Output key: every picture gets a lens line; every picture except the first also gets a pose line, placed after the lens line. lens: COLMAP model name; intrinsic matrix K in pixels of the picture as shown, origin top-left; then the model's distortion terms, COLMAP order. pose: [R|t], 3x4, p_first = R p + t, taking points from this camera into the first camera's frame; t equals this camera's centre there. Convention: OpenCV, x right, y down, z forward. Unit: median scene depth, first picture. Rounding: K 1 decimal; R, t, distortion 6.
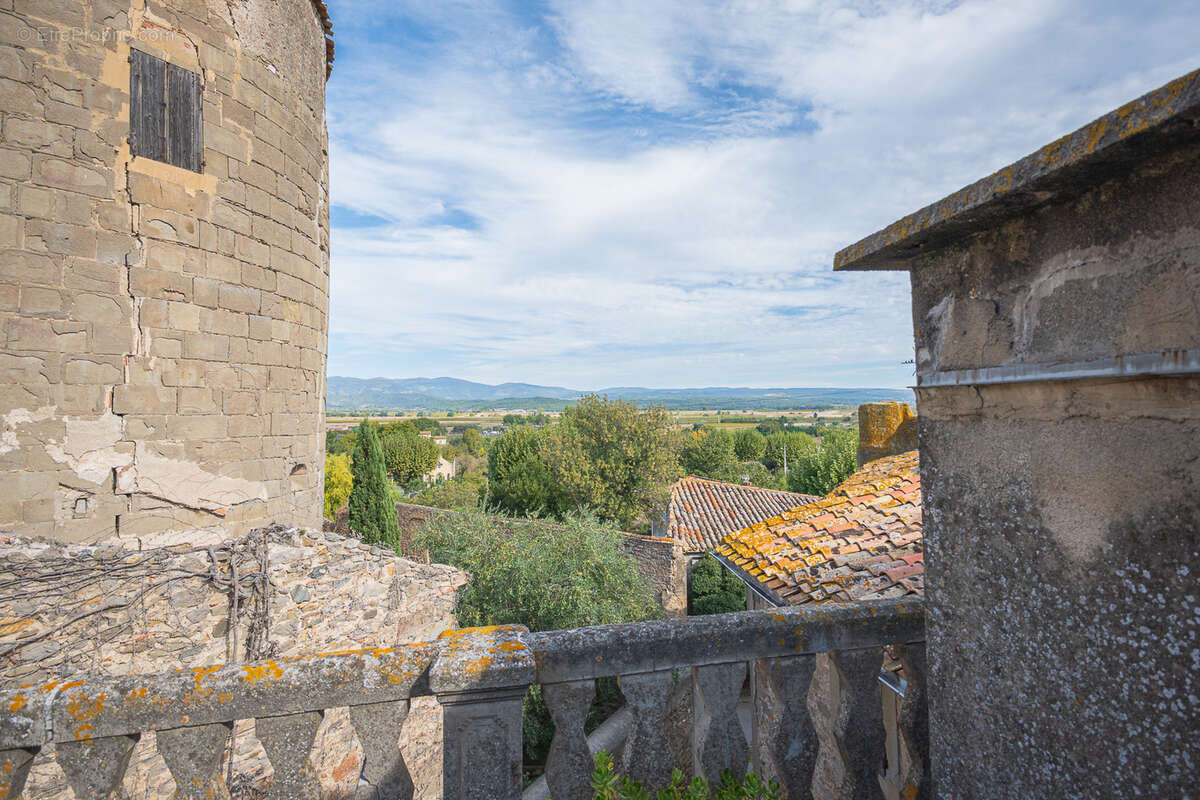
lens RADIAL K [[595.7, 0, 619.3], [0, 595.7, 416.1], [0, 0, 1]] dist [0.000145, -0.000081]
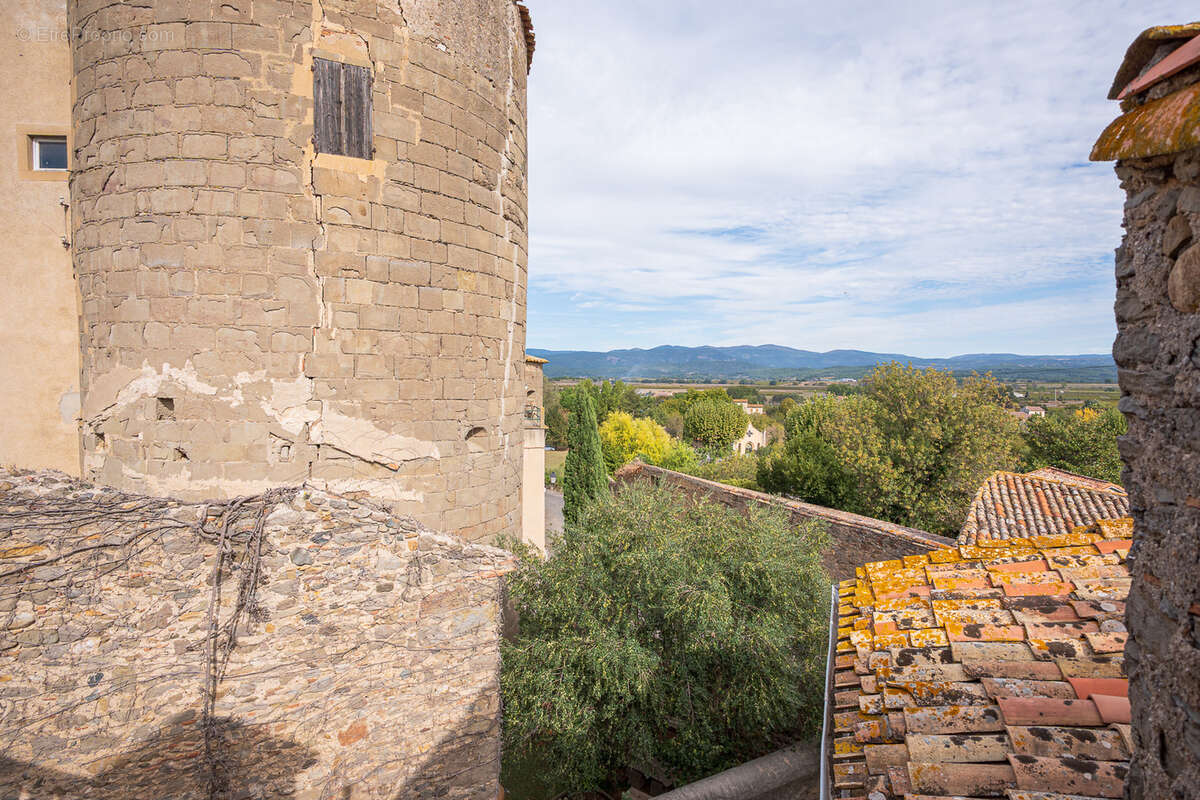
lens RADIAL K [[609.4, 0, 598.9], [0, 609.4, 414.6], [0, 0, 1]] dist [-0.004957, 0.000228]
pose [[0.854501, 0.044095, -0.517576, 0.297581], [-0.018774, 0.998361, 0.054061, -0.005764], [0.519111, -0.036478, 0.853928, 0.272828]]
